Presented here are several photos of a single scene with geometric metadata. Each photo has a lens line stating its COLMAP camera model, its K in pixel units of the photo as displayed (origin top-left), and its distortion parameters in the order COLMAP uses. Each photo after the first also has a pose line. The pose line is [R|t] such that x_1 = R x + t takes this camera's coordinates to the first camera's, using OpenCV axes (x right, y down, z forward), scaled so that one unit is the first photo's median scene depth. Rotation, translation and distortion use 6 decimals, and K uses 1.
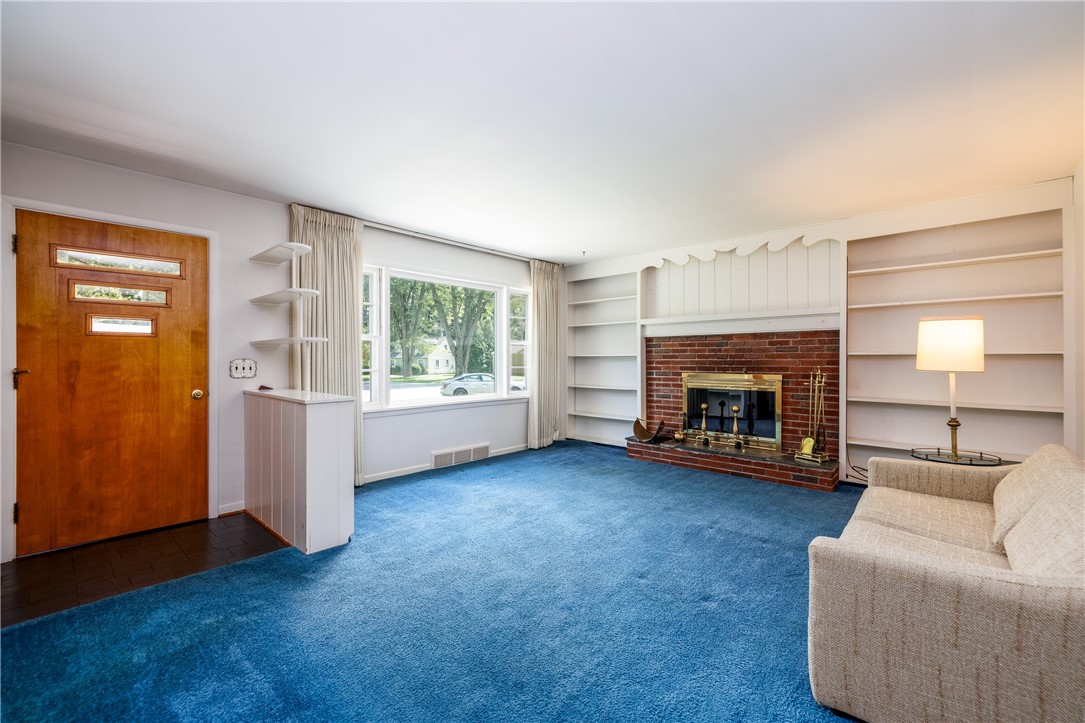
lens RADIAL K [[454.0, 0, 538.5], [0, 454.0, 359.3], [0, 0, 1]] dist [0.001788, 0.000011]
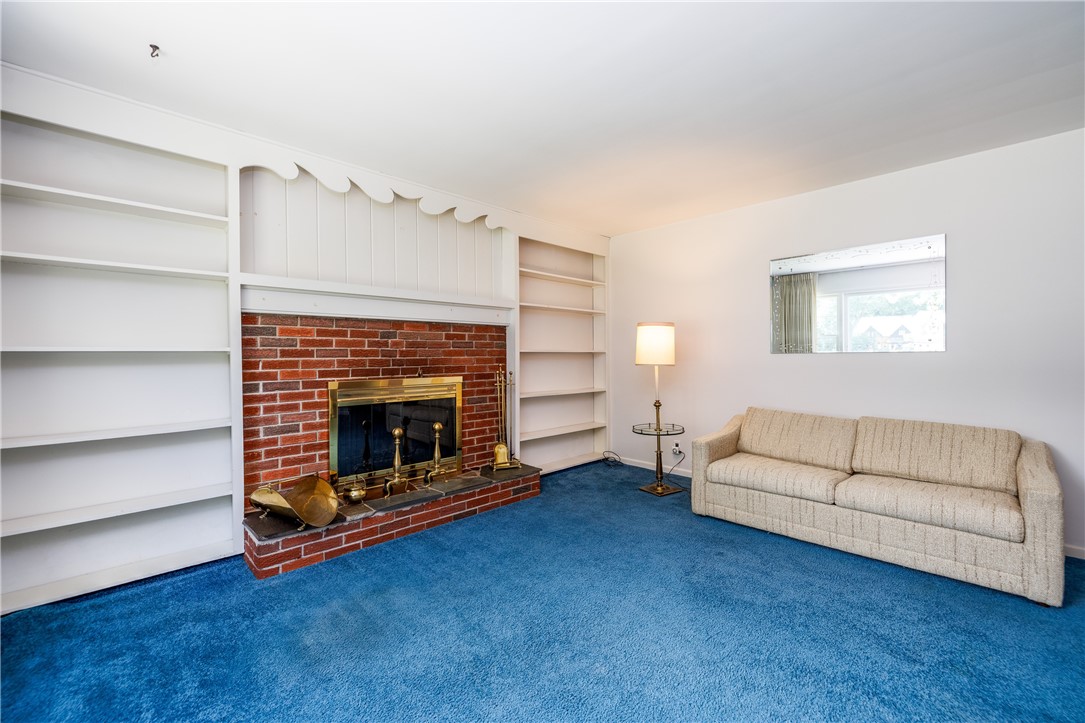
lens RADIAL K [[454.0, 0, 538.5], [0, 454.0, 359.3], [0, 0, 1]] dist [0.001788, 0.000011]
pose [[0.051789, -0.006557, 0.998637, -0.249862], [0.007790, 0.999951, 0.006162, 0.000300], [-0.998628, 0.007460, 0.051838, 0.754817]]
